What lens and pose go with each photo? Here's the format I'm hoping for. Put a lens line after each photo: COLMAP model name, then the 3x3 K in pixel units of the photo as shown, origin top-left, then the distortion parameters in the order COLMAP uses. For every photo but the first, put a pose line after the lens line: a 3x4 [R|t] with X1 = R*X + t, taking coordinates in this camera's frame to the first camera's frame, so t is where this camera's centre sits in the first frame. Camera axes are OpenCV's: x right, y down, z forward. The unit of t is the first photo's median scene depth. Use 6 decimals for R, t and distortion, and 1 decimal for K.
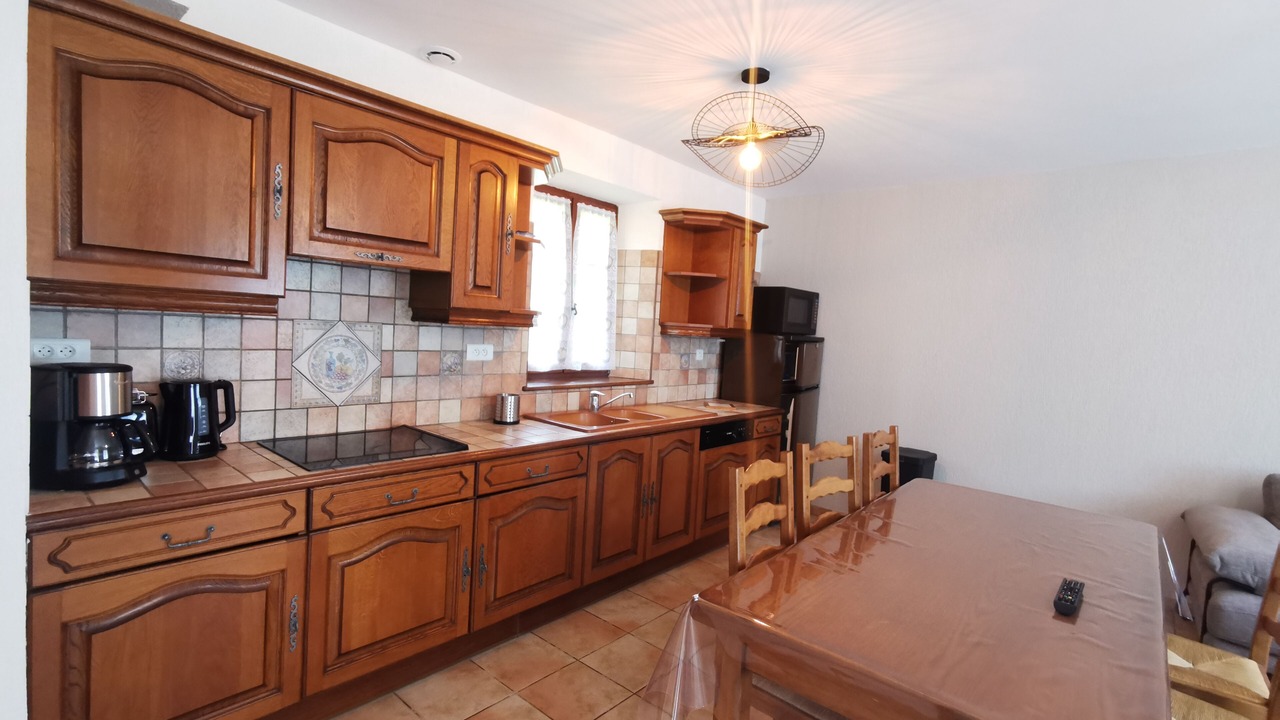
lens RADIAL K [[592.2, 0, 650.0], [0, 592.2, 360.0], [0, 0, 1]] dist [-0.018812, 0.014440]
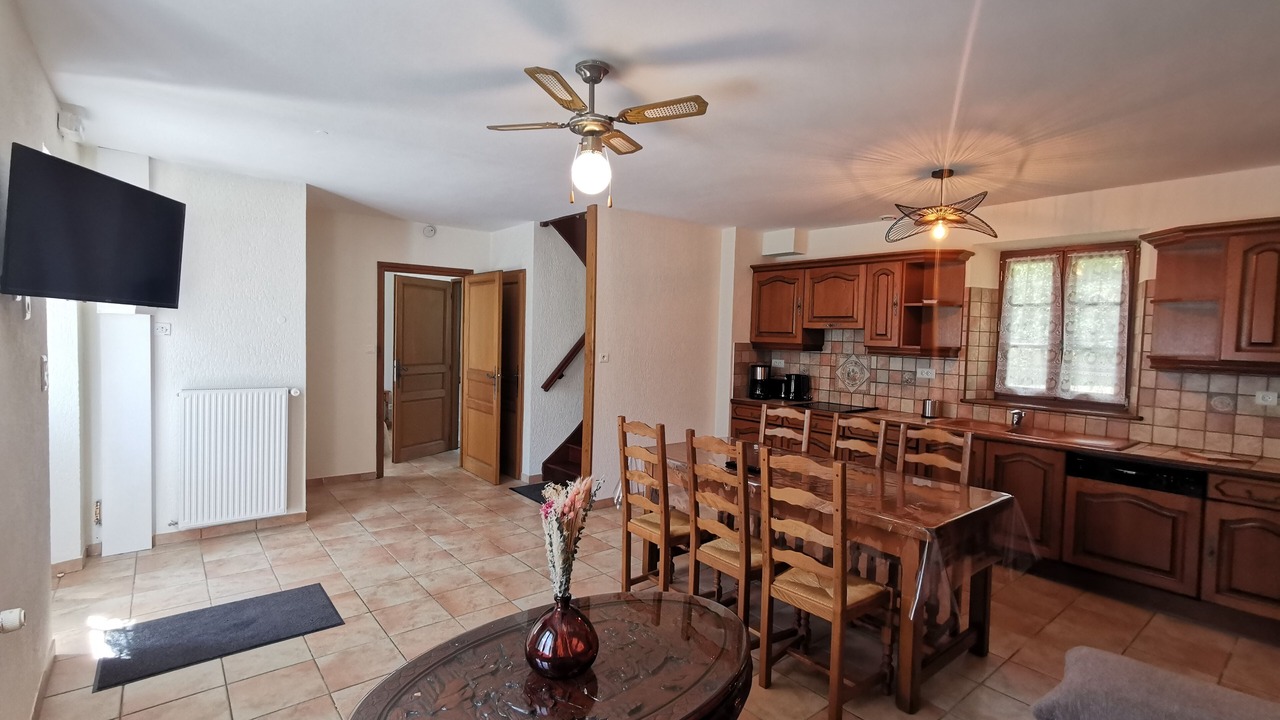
lens RADIAL K [[586.9, 0, 640.0], [0, 586.9, 360.0], [0, 0, 1]] dist [-0.029716, 0.024434]
pose [[-0.178128, -0.020502, -0.983794, 1.775342], [-0.094664, 0.995503, -0.003606, 0.038779], [0.979443, 0.092488, -0.179268, 0.618390]]
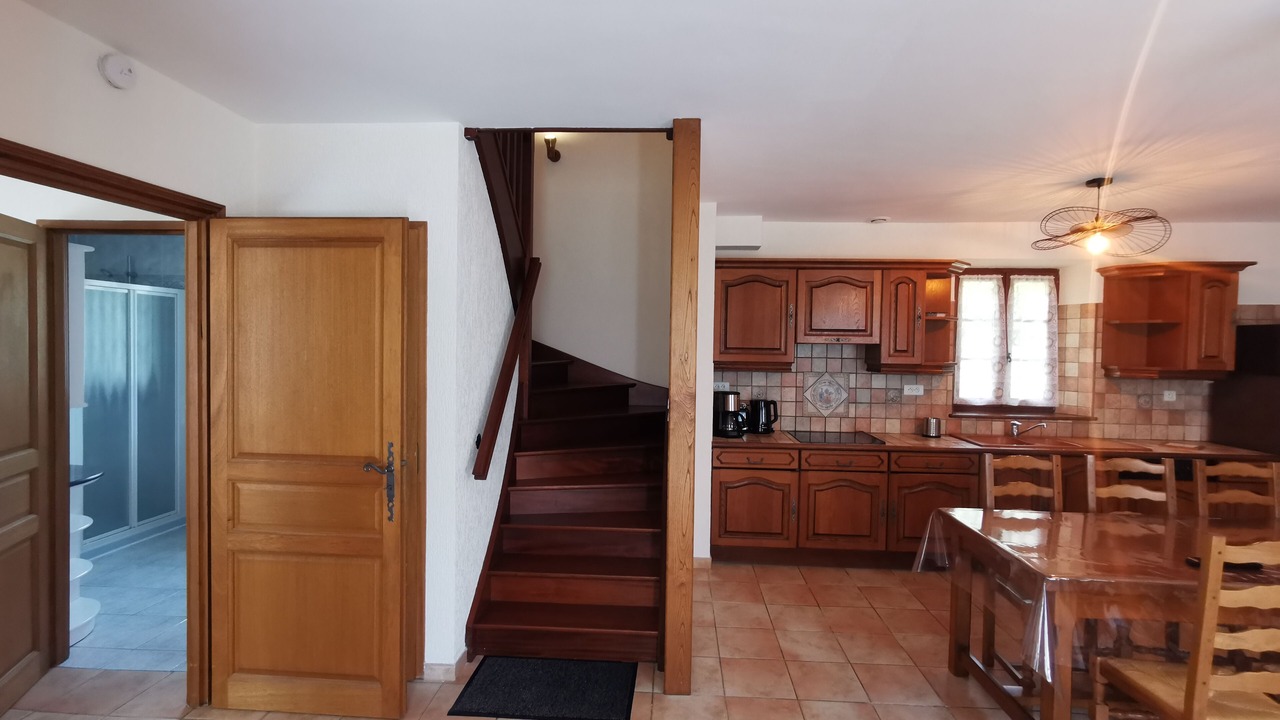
lens RADIAL K [[589.8, 0, 644.3], [0, 589.8, 359.1], [0, 0, 1]] dist [-0.004515, 0.008742]
pose [[0.603128, -0.032415, -0.796985, 0.642791], [-0.024093, 0.997978, -0.058823, 0.017530], [0.797280, 0.054680, 0.601128, -0.619569]]
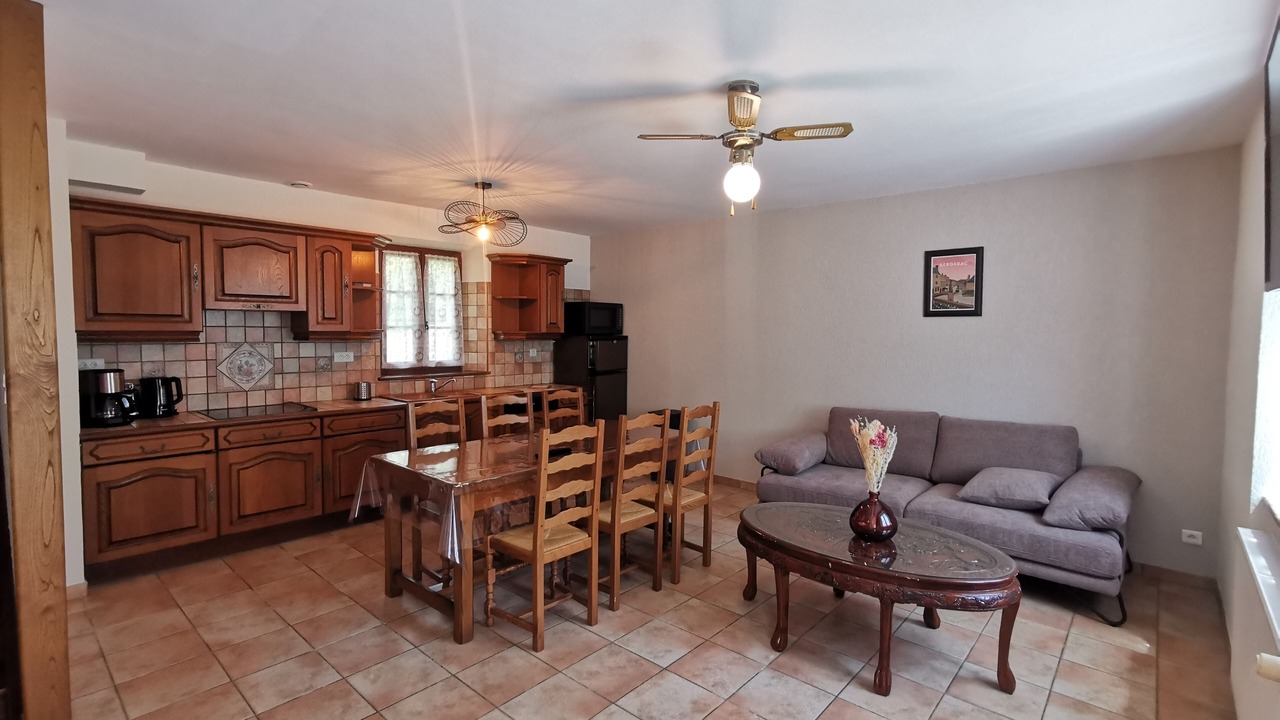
lens RADIAL K [[589.8, 0, 644.3], [0, 589.8, 359.1], [0, 0, 1]] dist [-0.004515, 0.008742]
pose [[0.998345, -0.051810, -0.024972, 0.698725], [0.051611, 0.998631, -0.008552, 0.059645], [0.025381, 0.007249, 0.999652, -0.719830]]
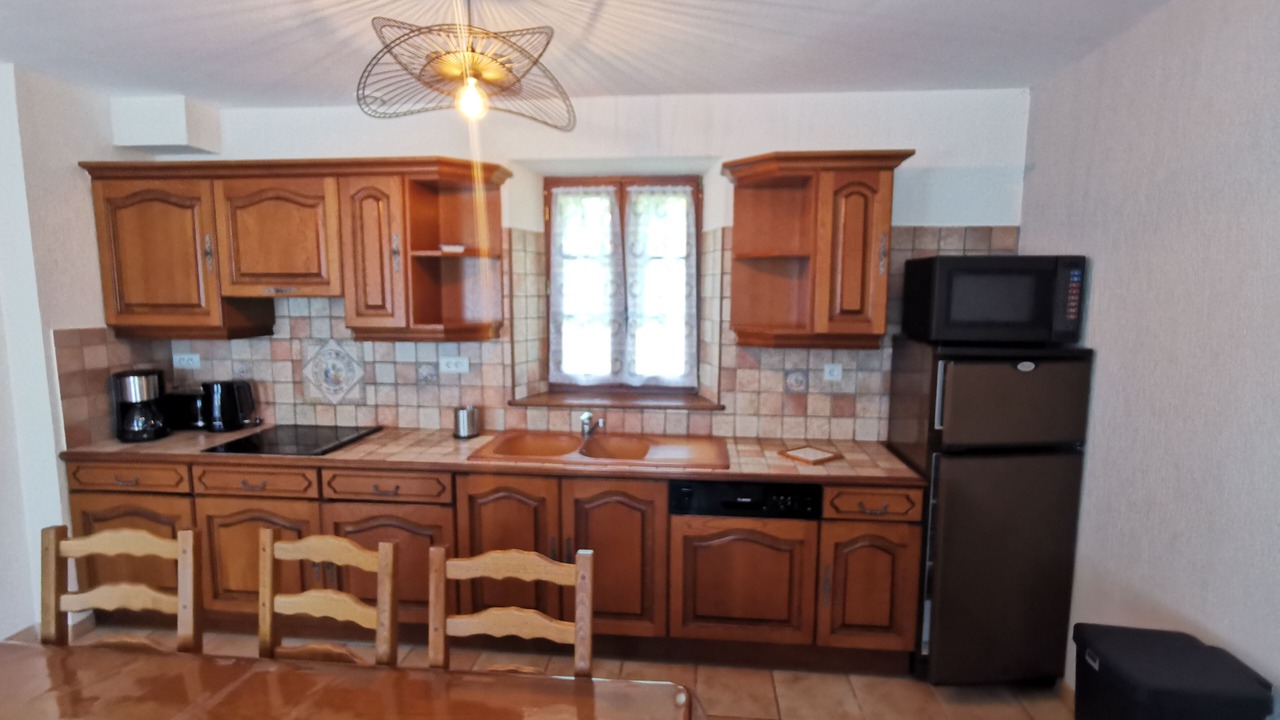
lens RADIAL K [[599.7, 0, 640.0], [0, 599.7, 360.0], [0, 0, 1]] dist [-0.000315, 0.000172]
pose [[0.567821, 0.035240, -0.822397, 0.925470], [-0.016763, 0.999371, 0.031250, -0.072454], [0.822981, -0.003958, 0.568055, 0.819086]]
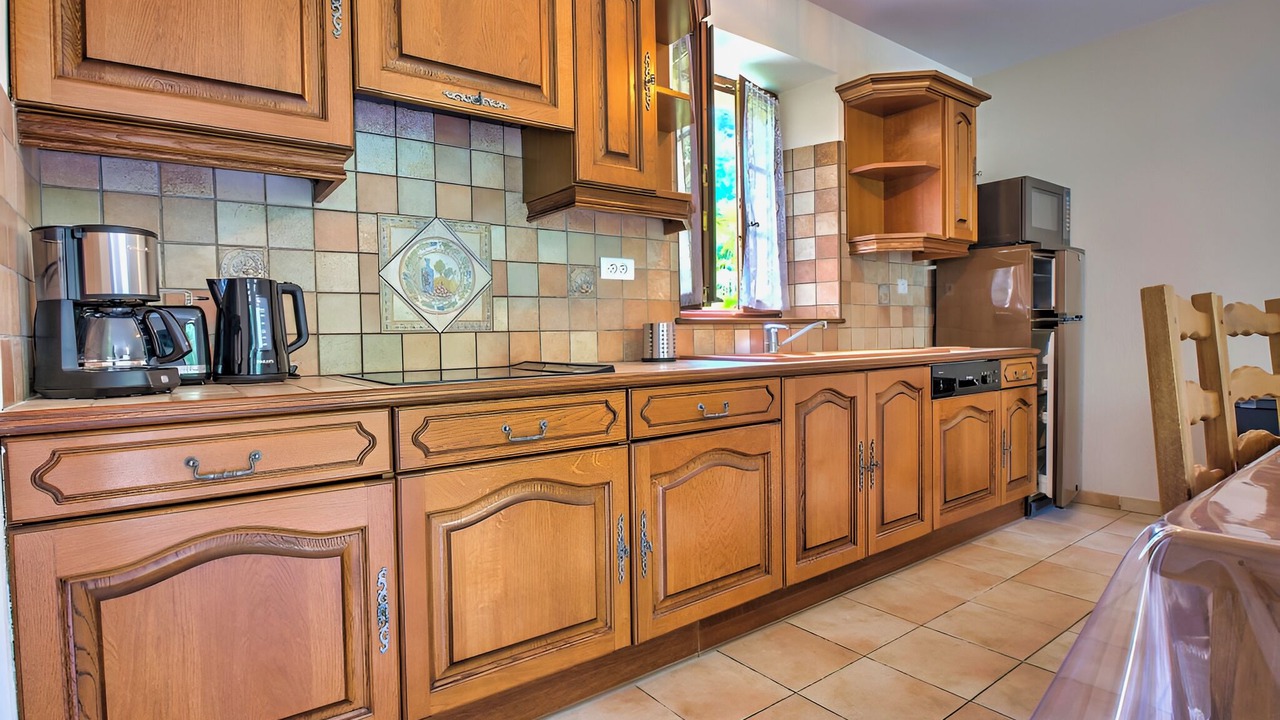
lens RADIAL K [[652.7, 0, 640.0], [0, 652.7, 360.0], [0, 0, 1]] dist [-0.018817, -0.000934]
pose [[0.971613, -0.071565, -0.225491, -0.104038], [0.065987, 0.997301, -0.032189, 0.157561], [0.227186, 0.016395, 0.973713, 0.262990]]
